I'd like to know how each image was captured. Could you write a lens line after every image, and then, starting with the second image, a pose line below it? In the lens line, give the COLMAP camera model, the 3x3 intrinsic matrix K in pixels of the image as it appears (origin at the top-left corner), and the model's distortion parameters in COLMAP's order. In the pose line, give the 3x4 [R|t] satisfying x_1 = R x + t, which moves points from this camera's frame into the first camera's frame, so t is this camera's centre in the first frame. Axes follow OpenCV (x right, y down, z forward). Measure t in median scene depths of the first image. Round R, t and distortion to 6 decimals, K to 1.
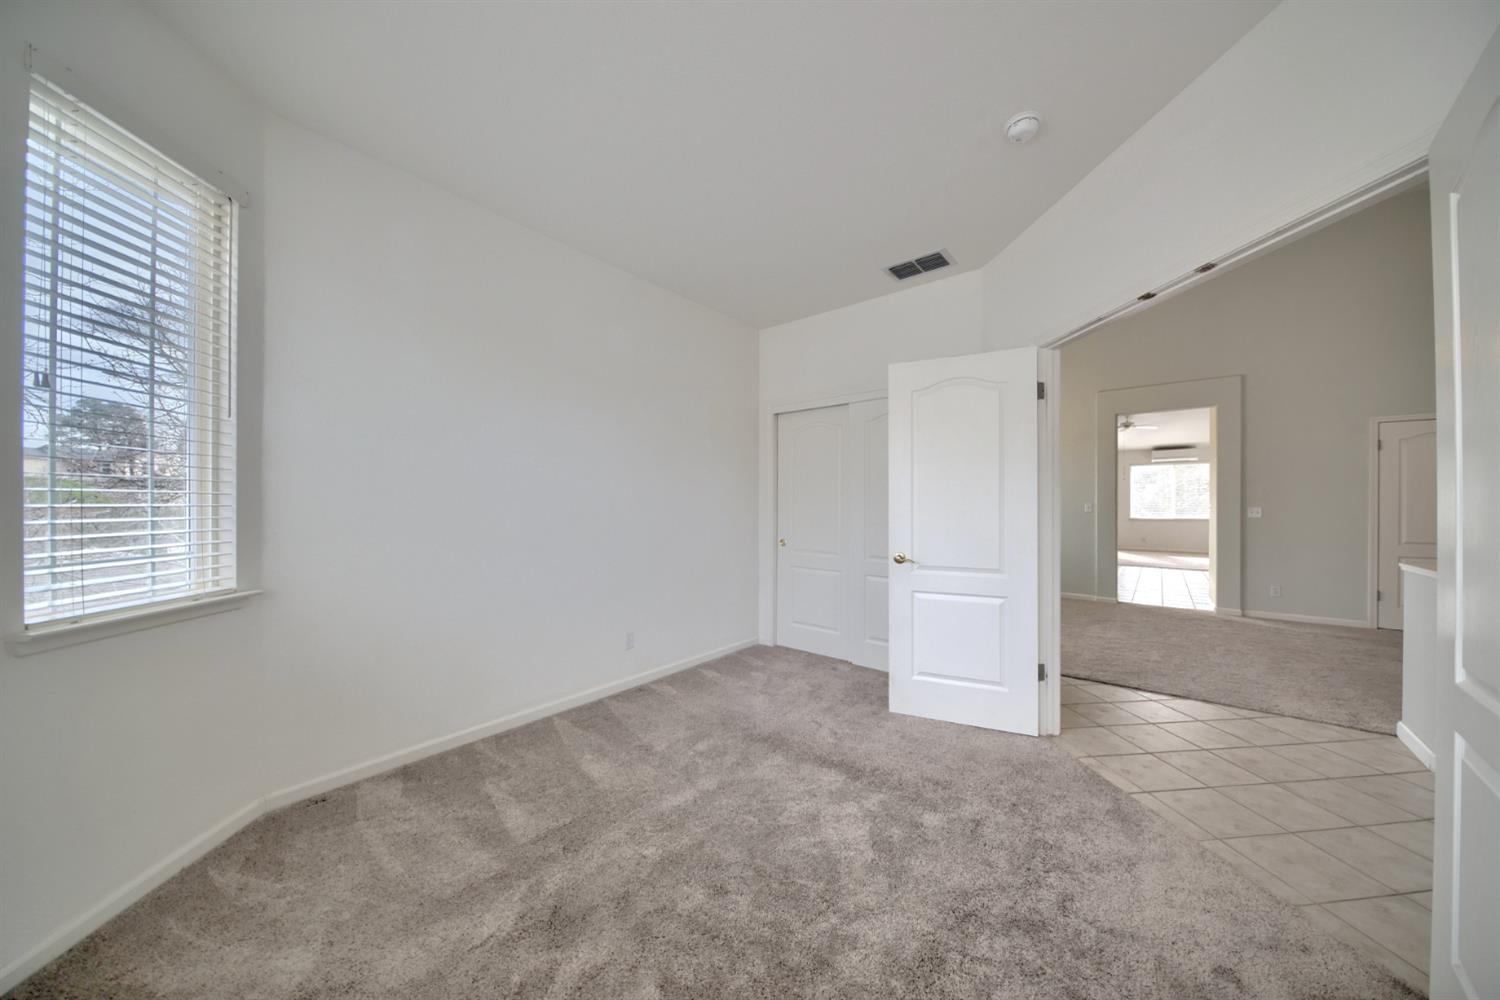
lens RADIAL K [[484.1, 0, 760.0], [0, 484.1, 505.6], [0, 0, 1]] dist [-0.007727, -0.004023]
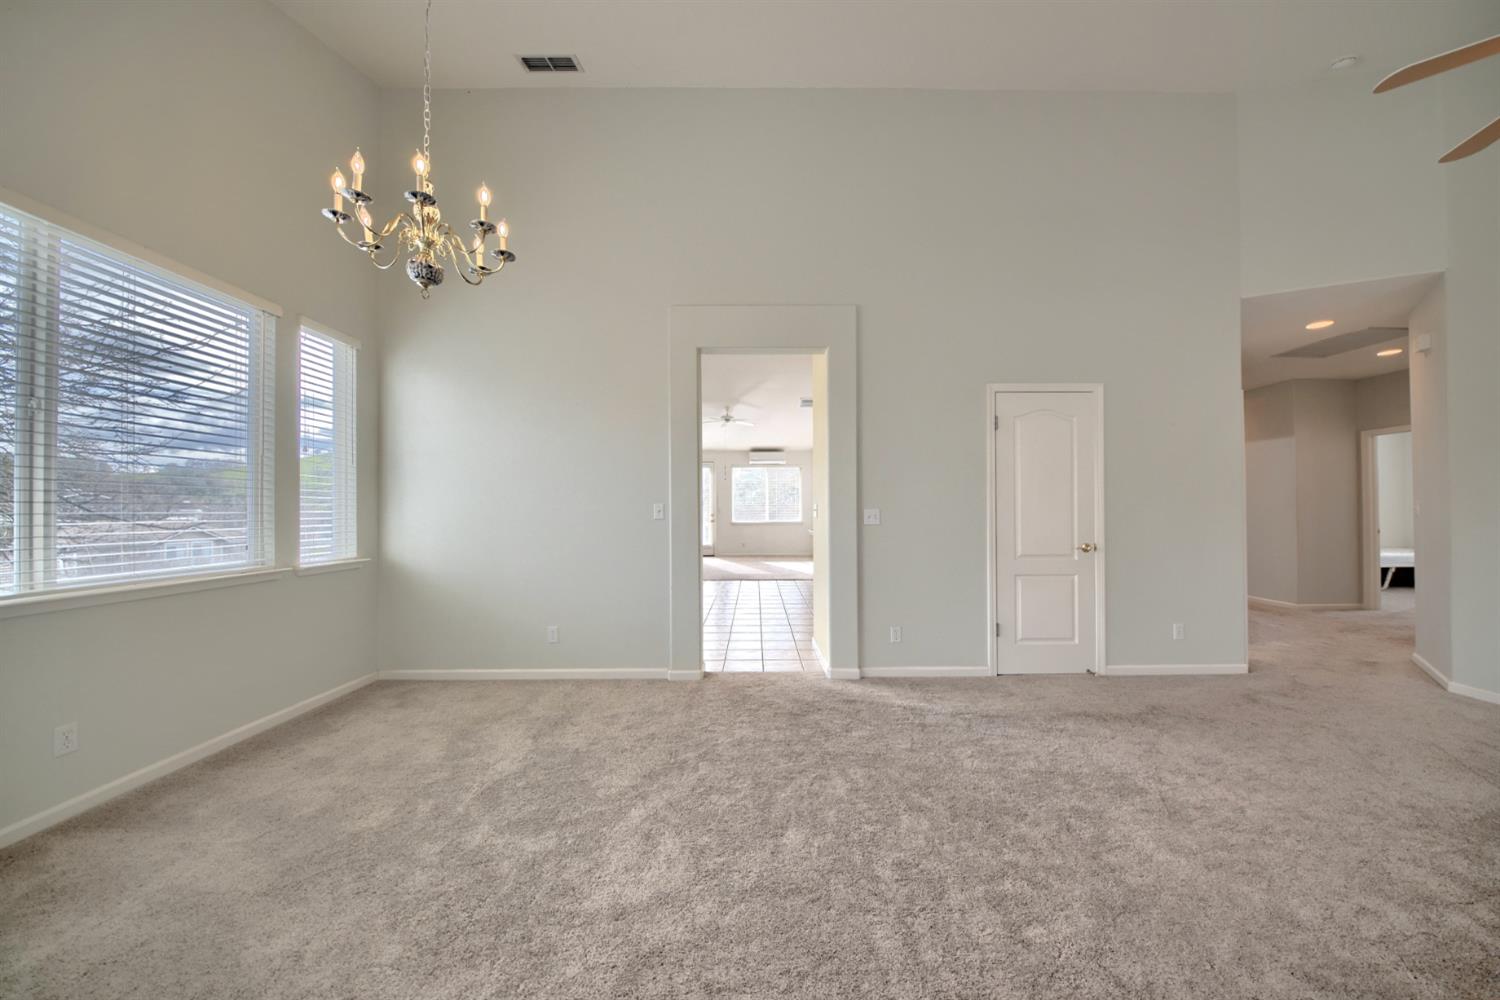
lens RADIAL K [[484.1, 0, 760.0], [0, 484.1, 505.6], [0, 0, 1]] dist [-0.007727, -0.004023]
pose [[0.762324, 0.001717, 0.647193, 0.416265], [0.004960, 0.999952, -0.008494, 0.002962], [-0.647177, 0.009685, 0.762279, 0.507569]]
